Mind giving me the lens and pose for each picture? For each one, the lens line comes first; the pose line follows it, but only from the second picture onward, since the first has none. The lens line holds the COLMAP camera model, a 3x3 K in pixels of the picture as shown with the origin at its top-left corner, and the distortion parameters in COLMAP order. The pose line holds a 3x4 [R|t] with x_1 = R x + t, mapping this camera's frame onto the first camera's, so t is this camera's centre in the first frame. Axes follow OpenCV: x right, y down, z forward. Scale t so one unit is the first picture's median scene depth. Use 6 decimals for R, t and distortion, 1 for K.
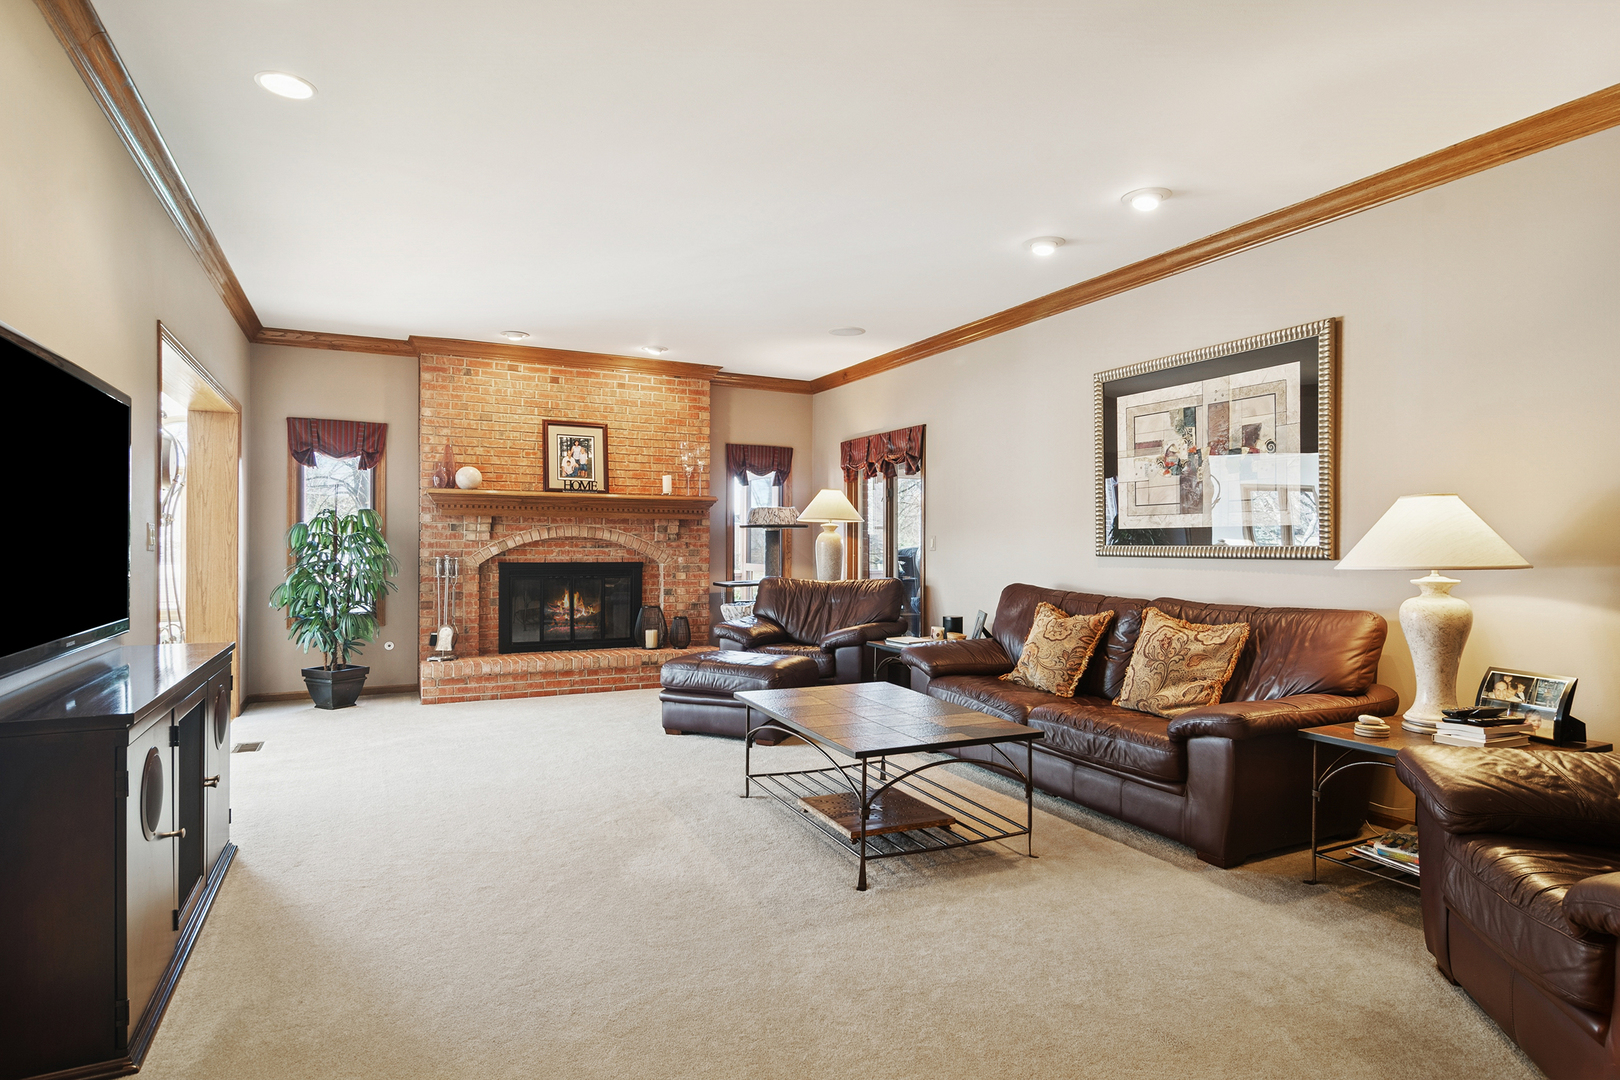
lens RADIAL K [[874.3, 0, 813.7], [0, 874.3, 549.0], [0, 0, 1]] dist [0.000354, -0.000201]
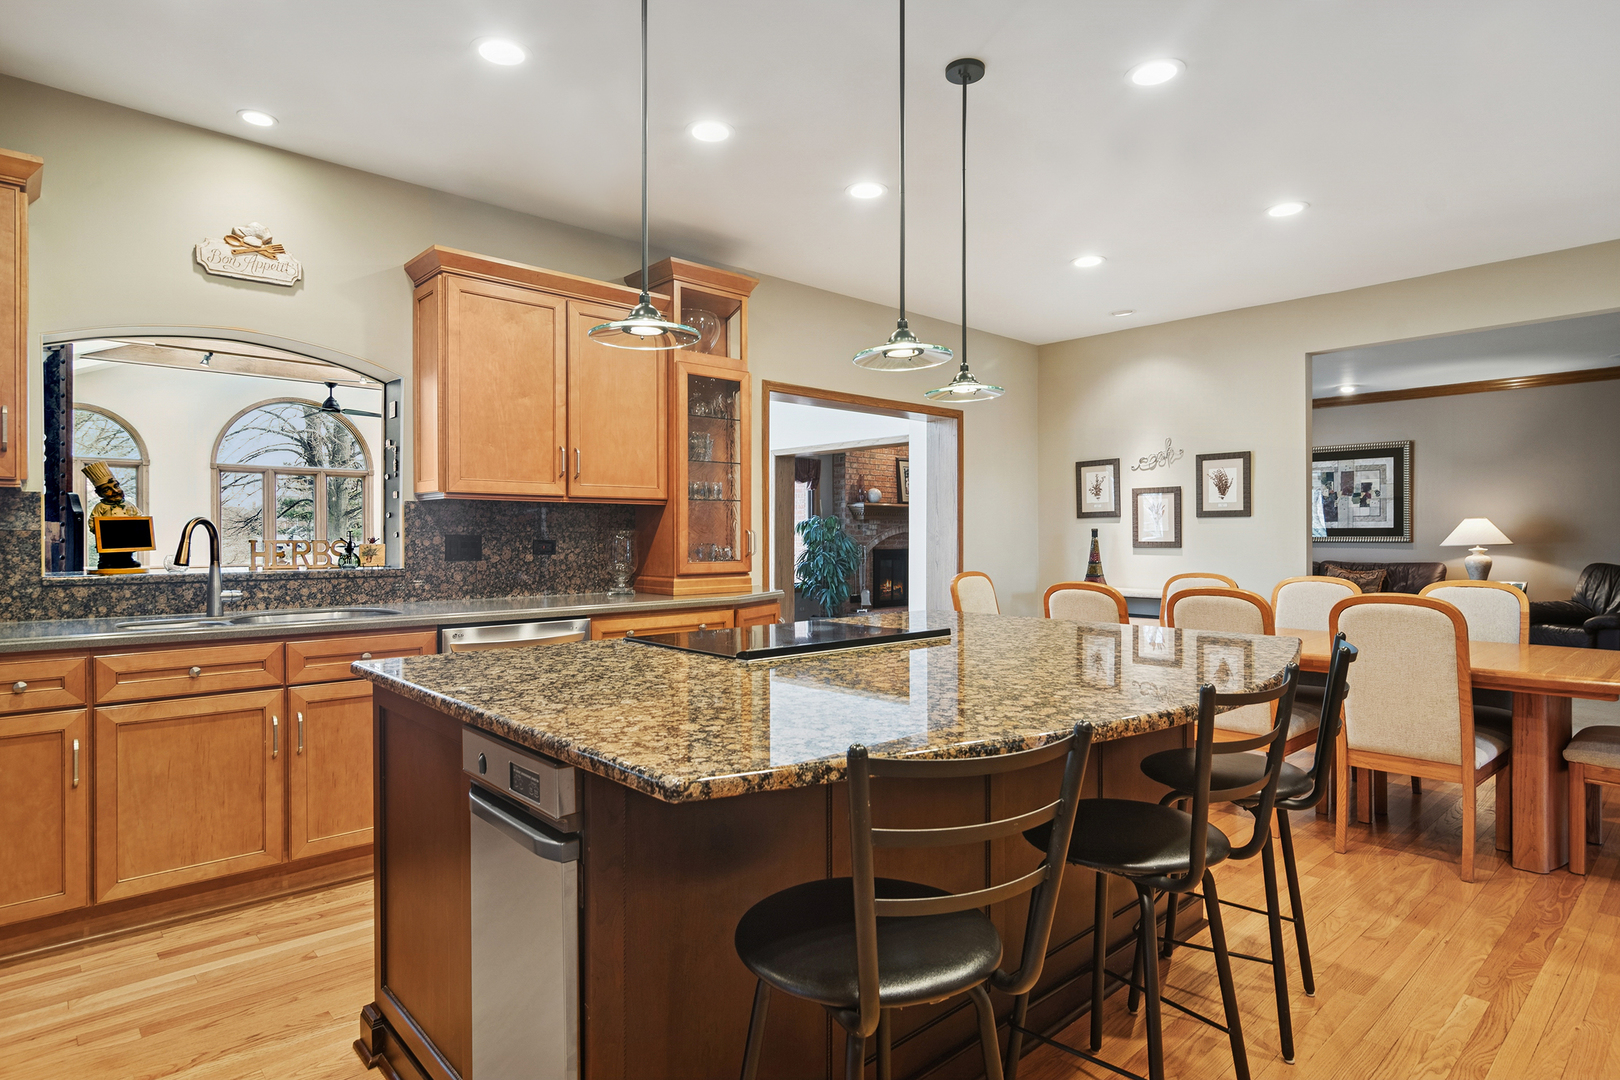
lens RADIAL K [[874.3, 0, 812.9], [0, 874.3, 533.8], [0, 0, 1]] dist [0.000354, -0.000201]
pose [[0.962136, -0.001642, 0.272565, -1.348000], [0.004428, 0.999944, -0.009605, 0.003137], [-0.272534, 0.010448, 0.962089, -0.697981]]
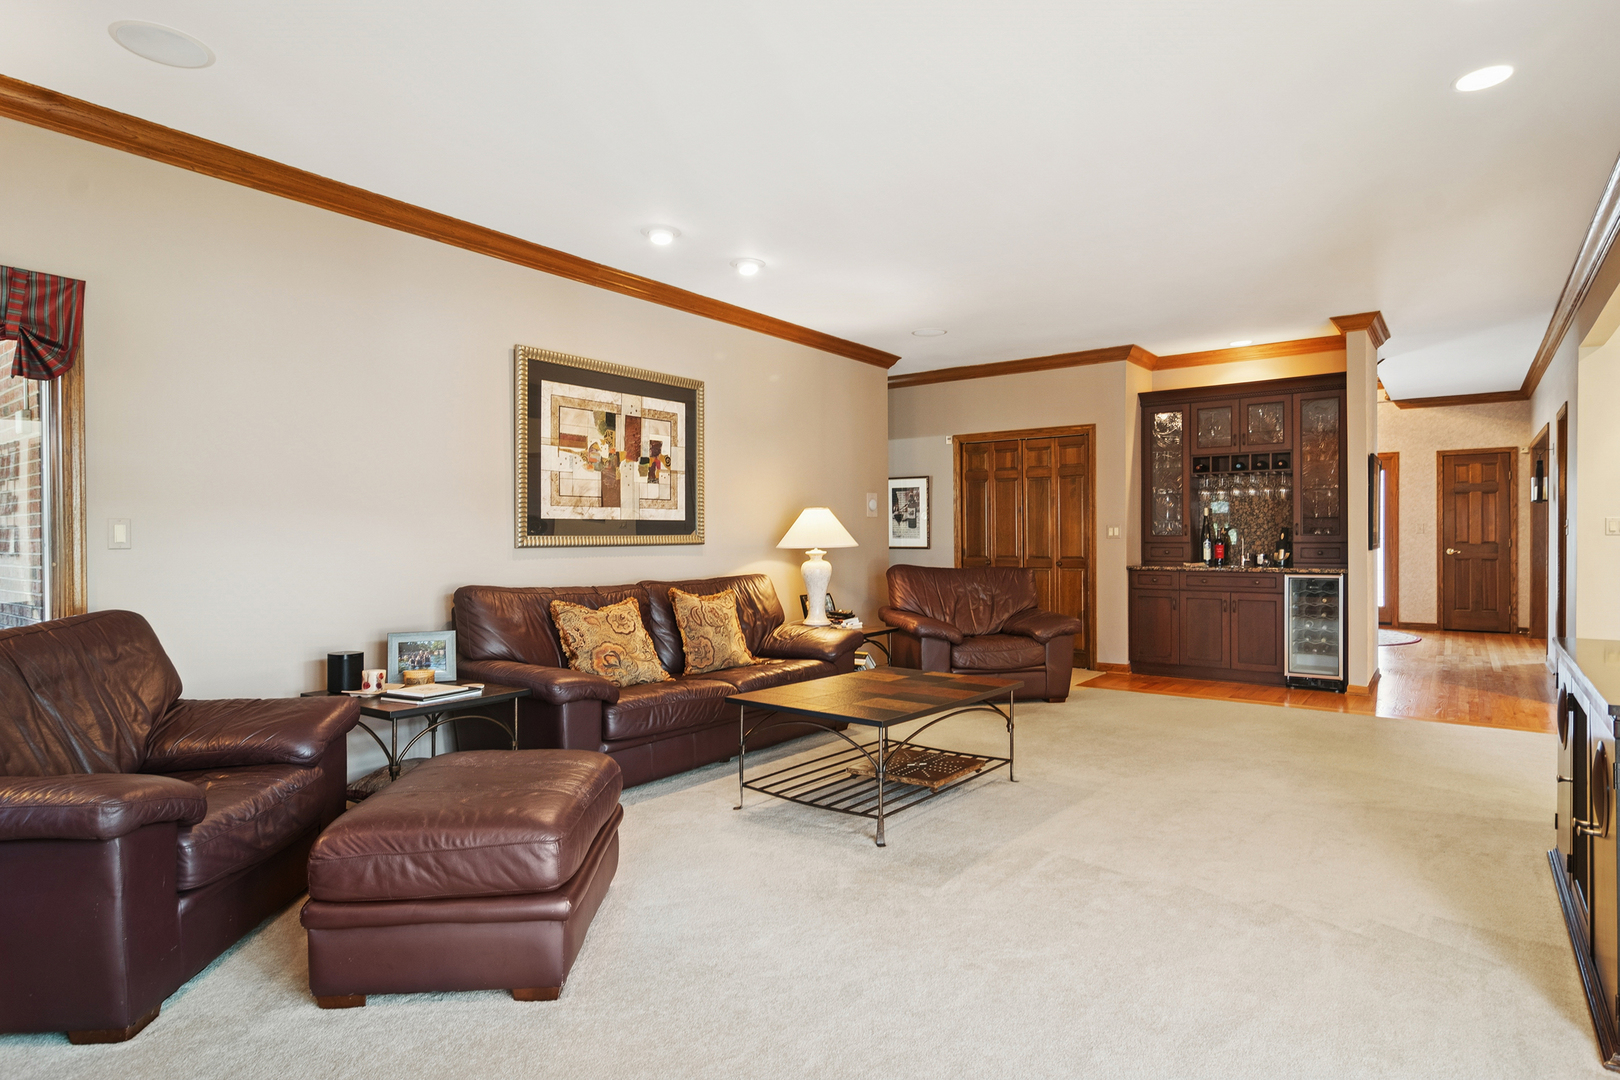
lens RADIAL K [[874.3, 0, 803.0], [0, 874.3, 543.5], [0, 0, 1]] dist [0.000354, -0.000201]
pose [[-0.427691, 0.004017, 0.903916, -0.681182], [0.016246, 0.999863, 0.003243, 0.006148], [-0.903779, 0.016073, -0.427698, 1.244056]]
